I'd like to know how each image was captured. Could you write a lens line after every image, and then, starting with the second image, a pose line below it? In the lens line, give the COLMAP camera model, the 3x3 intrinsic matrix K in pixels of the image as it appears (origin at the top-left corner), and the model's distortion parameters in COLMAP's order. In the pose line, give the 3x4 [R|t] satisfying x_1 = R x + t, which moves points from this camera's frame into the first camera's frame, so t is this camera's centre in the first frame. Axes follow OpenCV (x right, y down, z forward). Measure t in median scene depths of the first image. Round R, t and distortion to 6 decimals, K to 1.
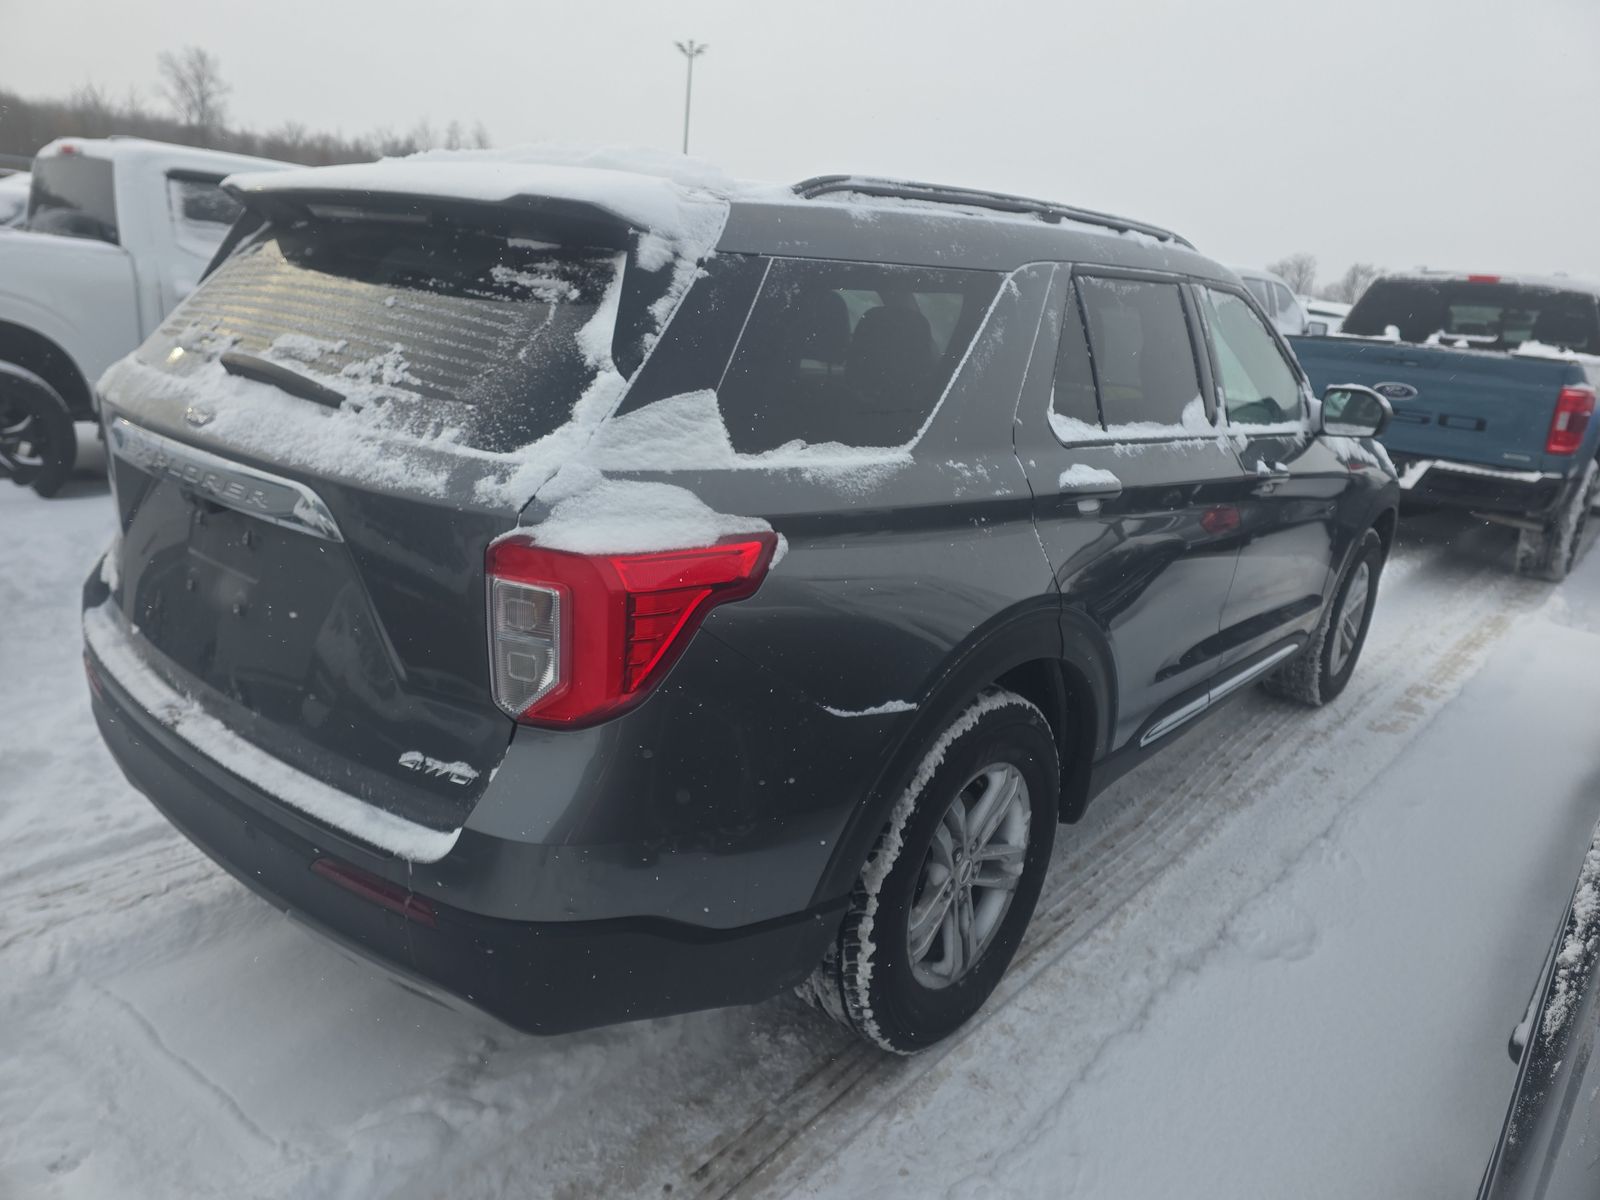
lens RADIAL K [[1068.0, 0, 800.0], [0, 1068.0, 600.0], [0, 0, 1]] dist [0.080063, -0.080647]
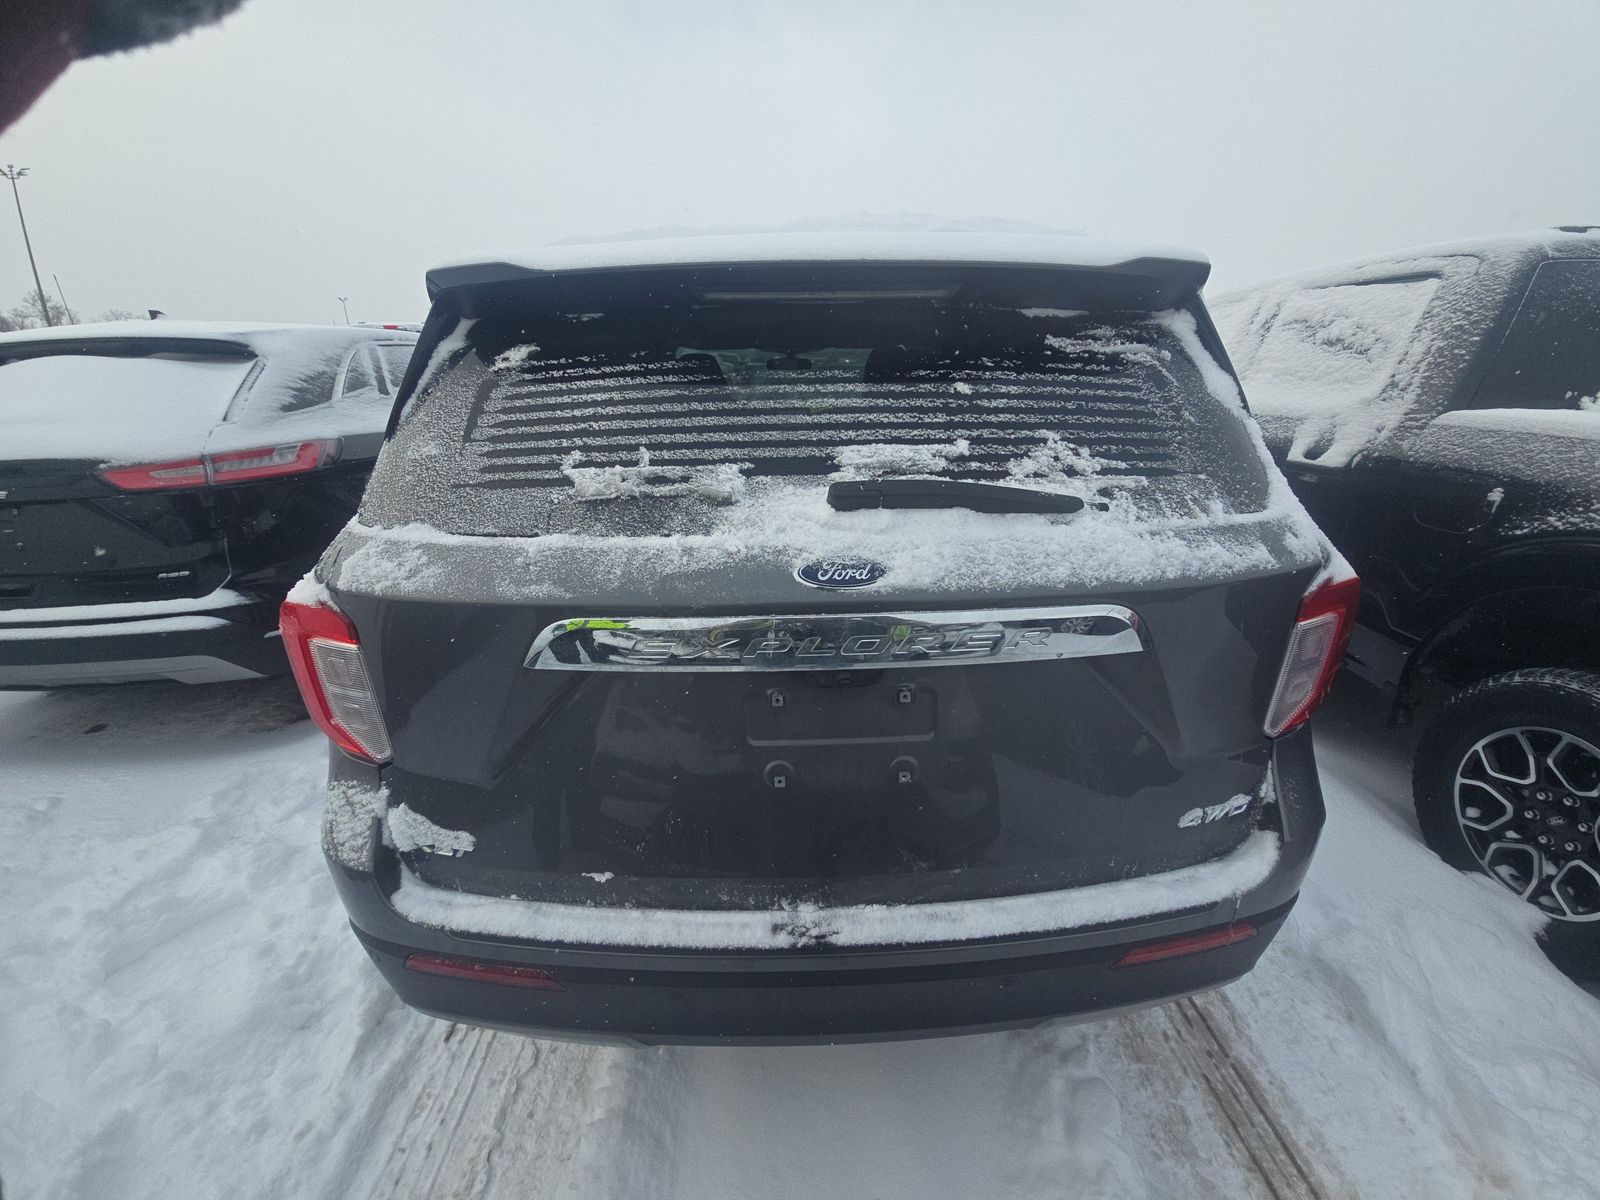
lens RADIAL K [[644.3, 0, 804.3], [0, 644.3, 605.3], [0, 0, 1]] dist [0.020286, -0.016695]
pose [[0.738763, -0.323027, 0.591509, -0.919370], [0.261487, 0.946284, 0.190188, -0.260890], [-0.621171, 0.014168, 0.783547, 0.713276]]
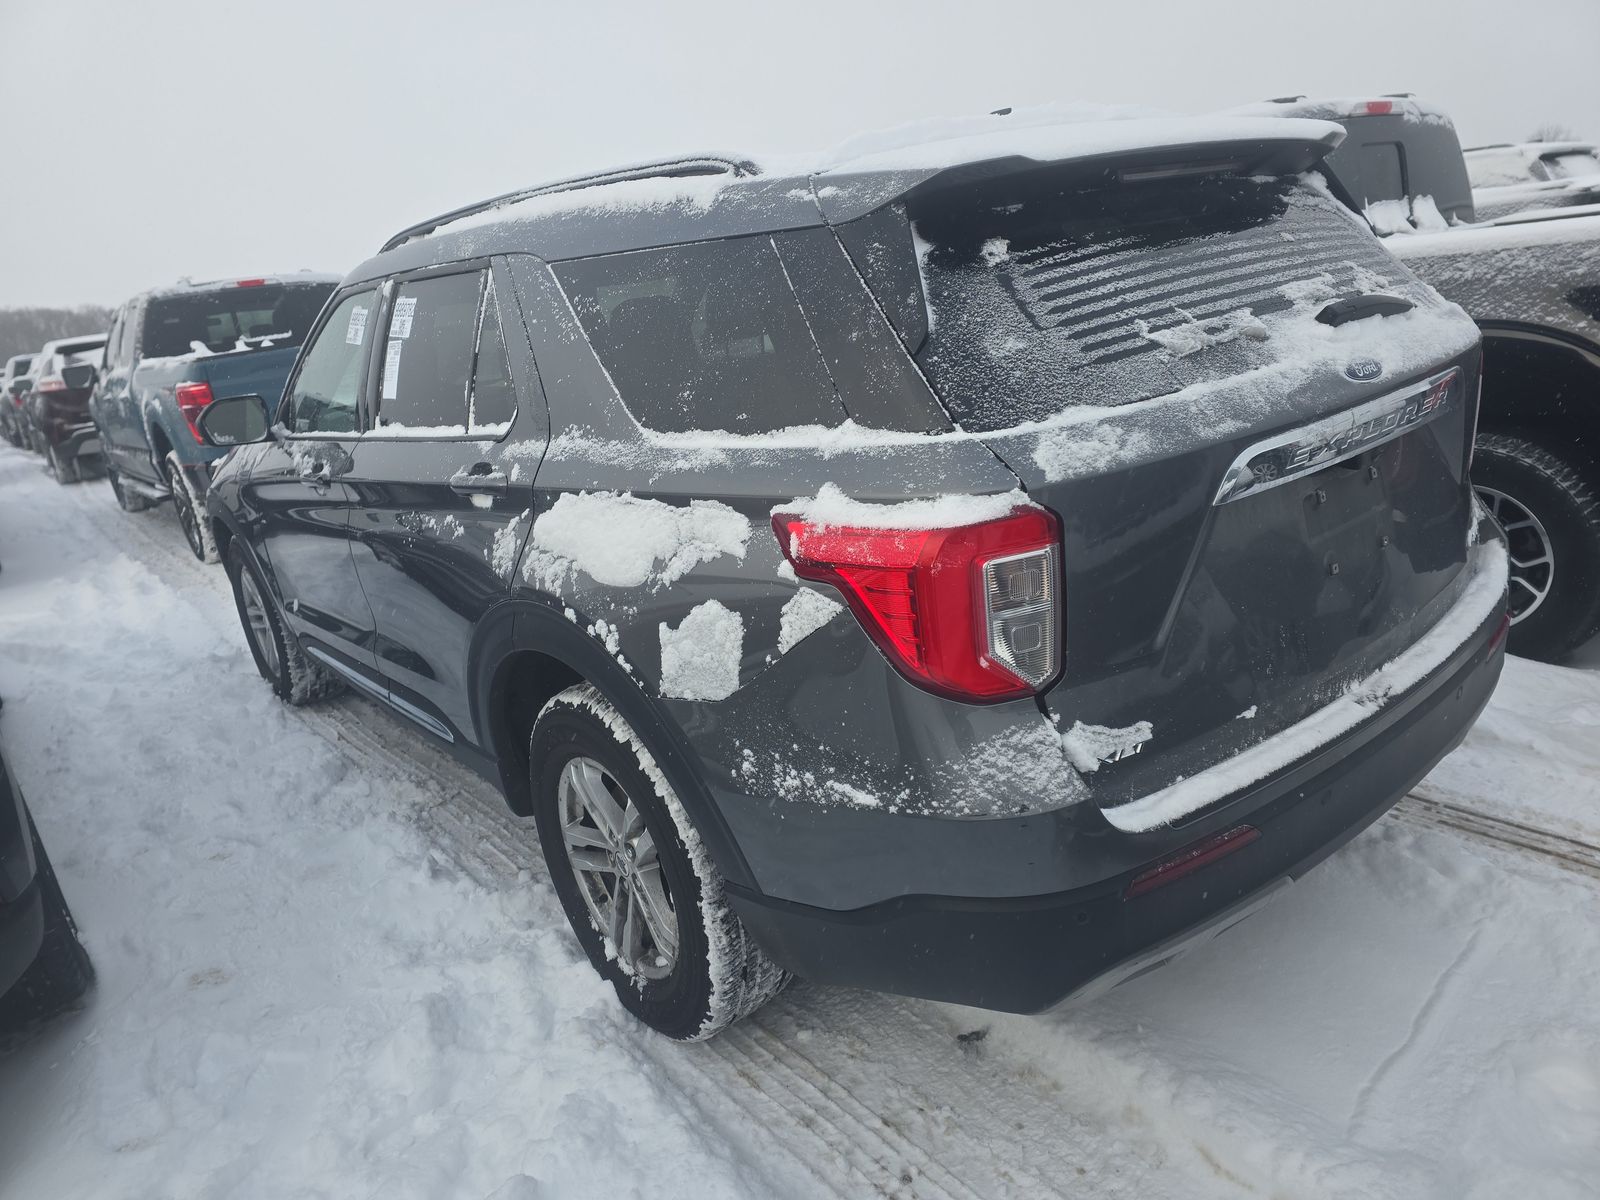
lens RADIAL K [[1068.0, 0, 800.0], [0, 1068.0, 600.0], [0, 0, 1]] dist [0.080063, -0.080647]
pose [[0.167691, -0.389166, 0.905775, -1.733425], [0.414406, 0.861494, 0.293420, -0.527255], [-0.894510, 0.326154, 0.305738, 1.322530]]
